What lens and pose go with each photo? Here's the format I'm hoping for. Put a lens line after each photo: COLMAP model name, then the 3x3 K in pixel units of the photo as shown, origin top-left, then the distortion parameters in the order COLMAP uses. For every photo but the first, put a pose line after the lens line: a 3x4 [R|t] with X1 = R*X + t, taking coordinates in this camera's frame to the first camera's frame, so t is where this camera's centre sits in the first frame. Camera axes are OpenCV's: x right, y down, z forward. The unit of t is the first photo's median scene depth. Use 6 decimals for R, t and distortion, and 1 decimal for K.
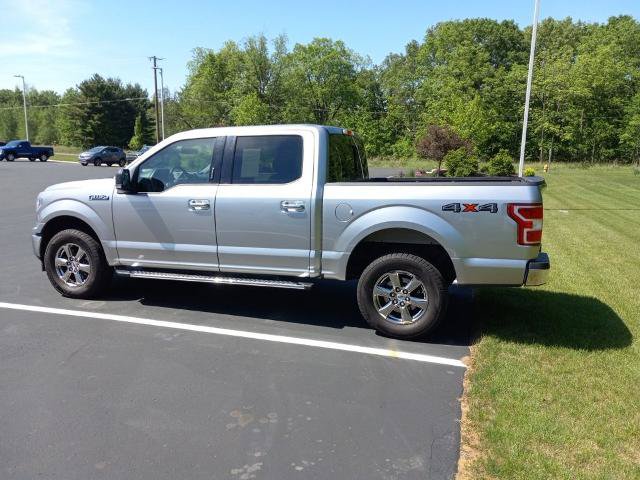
lens RADIAL K [[511.0, 0, 317.1], [0, 511.0, 239.0], [0, 0, 1]] dist [0.015988, -0.005962]
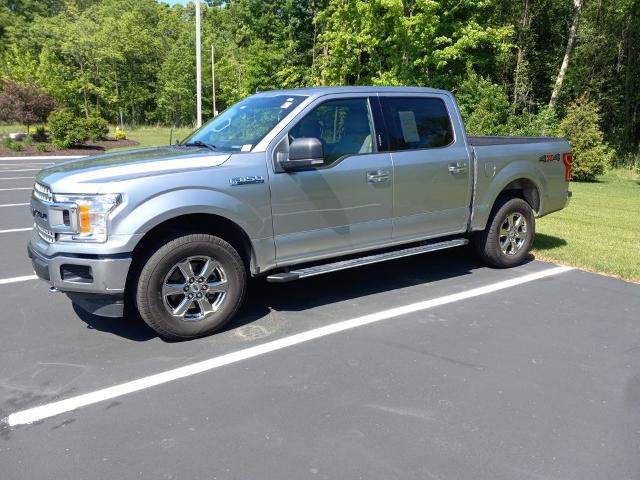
lens RADIAL K [[511.0, 0, 319.0], [0, 511.0, 237.5], [0, 0, 1]] dist [0.015988, -0.005962]
pose [[0.609599, -0.177202, 0.772650, -0.894182], [0.123718, 0.984018, 0.128069, -0.078901], [-0.782996, 0.017520, 0.621780, 0.474359]]
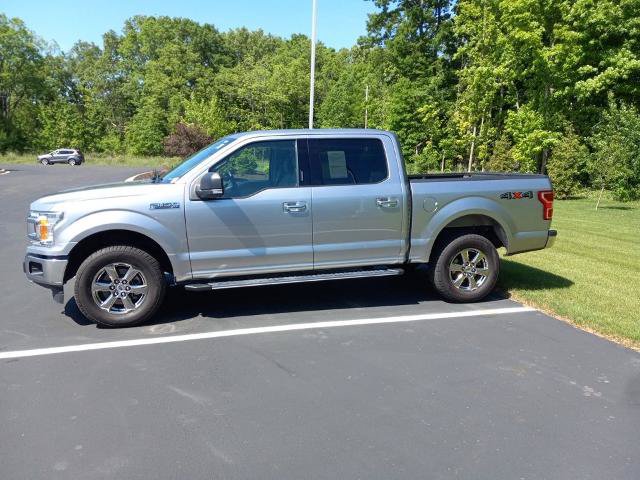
lens RADIAL K [[511.0, 0, 319.4], [0, 511.0, 240.6], [0, 0, 1]] dist [0.015988, -0.005962]
pose [[0.829618, -0.093301, 0.550480, -0.674458], [0.088496, 0.995449, 0.035349, -0.027684], [-0.551273, 0.019389, 0.834100, 0.117154]]
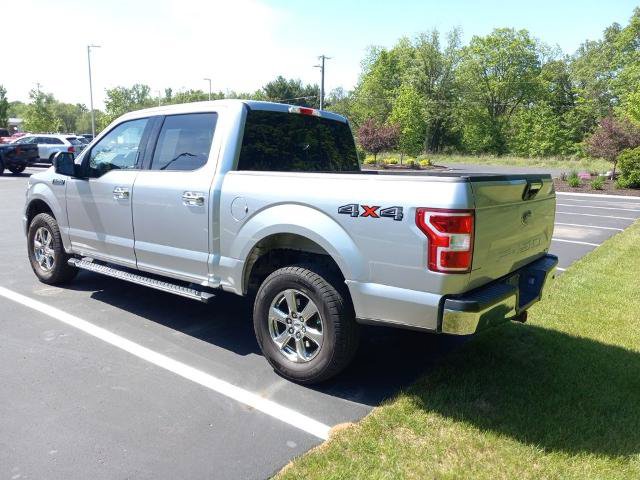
lens RADIAL K [[511.0, 0, 316.3], [0, 511.0, 236.9], [0, 0, 1]] dist [0.015988, -0.005962]
pose [[0.941557, 0.070003, -0.329498, 0.347799], [-0.070287, 0.997465, 0.011067, -0.021622], [0.329438, 0.012739, 0.944091, 0.241400]]
